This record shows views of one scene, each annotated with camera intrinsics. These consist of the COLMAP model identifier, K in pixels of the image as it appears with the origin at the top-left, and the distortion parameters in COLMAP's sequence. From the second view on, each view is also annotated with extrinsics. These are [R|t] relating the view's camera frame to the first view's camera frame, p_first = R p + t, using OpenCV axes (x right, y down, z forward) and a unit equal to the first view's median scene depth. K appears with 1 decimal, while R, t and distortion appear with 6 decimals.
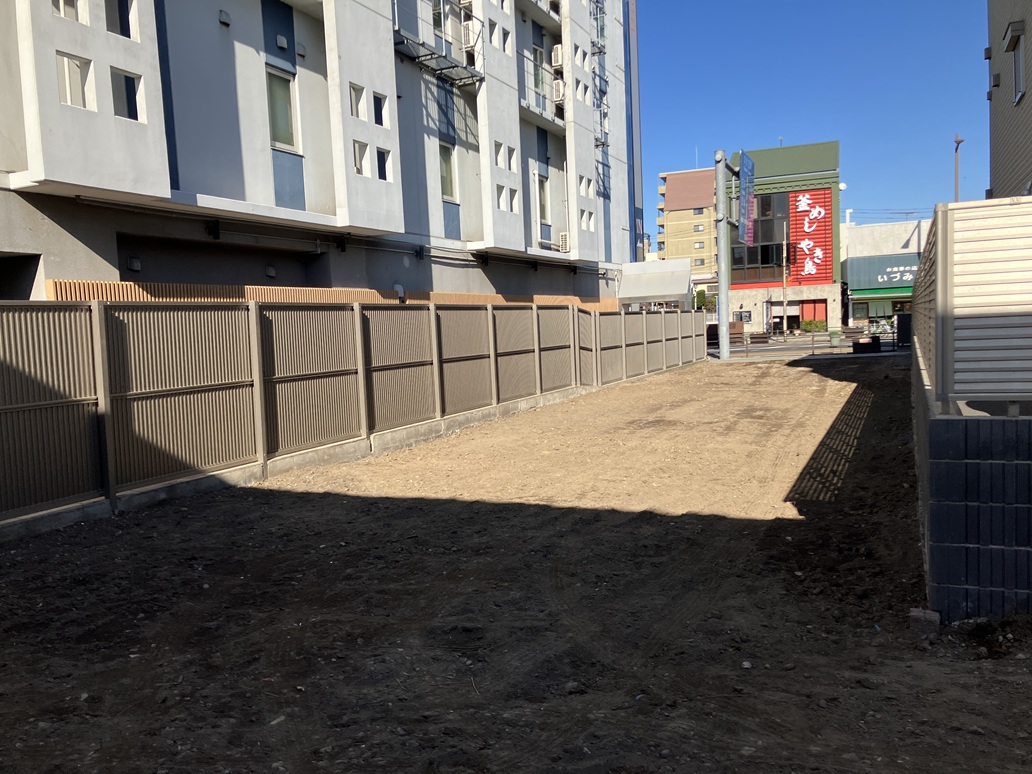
lens RADIAL K [[850.9, 0, 501.0], [0, 850.9, 388.6], [0, 0, 1]] dist [0.007804, 0.008942]
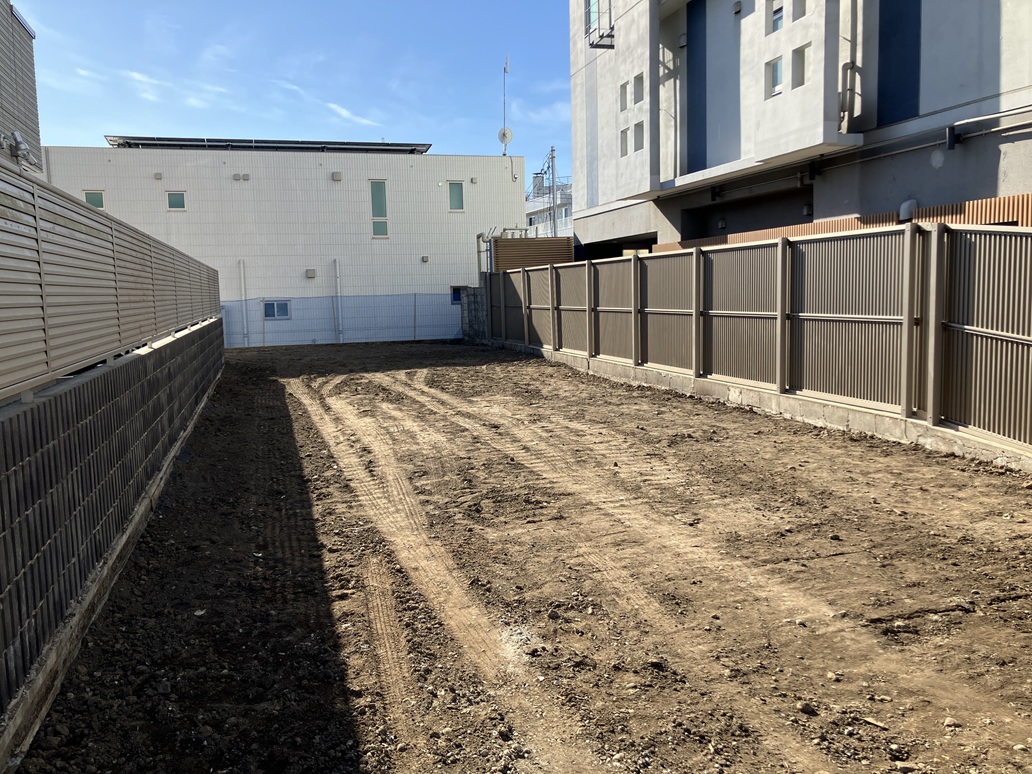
lens RADIAL K [[850.9, 0, 516.9], [0, 850.9, 385.0], [0, 0, 1]] dist [0.007804, 0.008942]
pose [[-0.737887, 0.134307, -0.661426, 0.684896], [0.007008, 0.981472, 0.191476, -0.131847], [0.674888, 0.136653, -0.725157, 1.552588]]
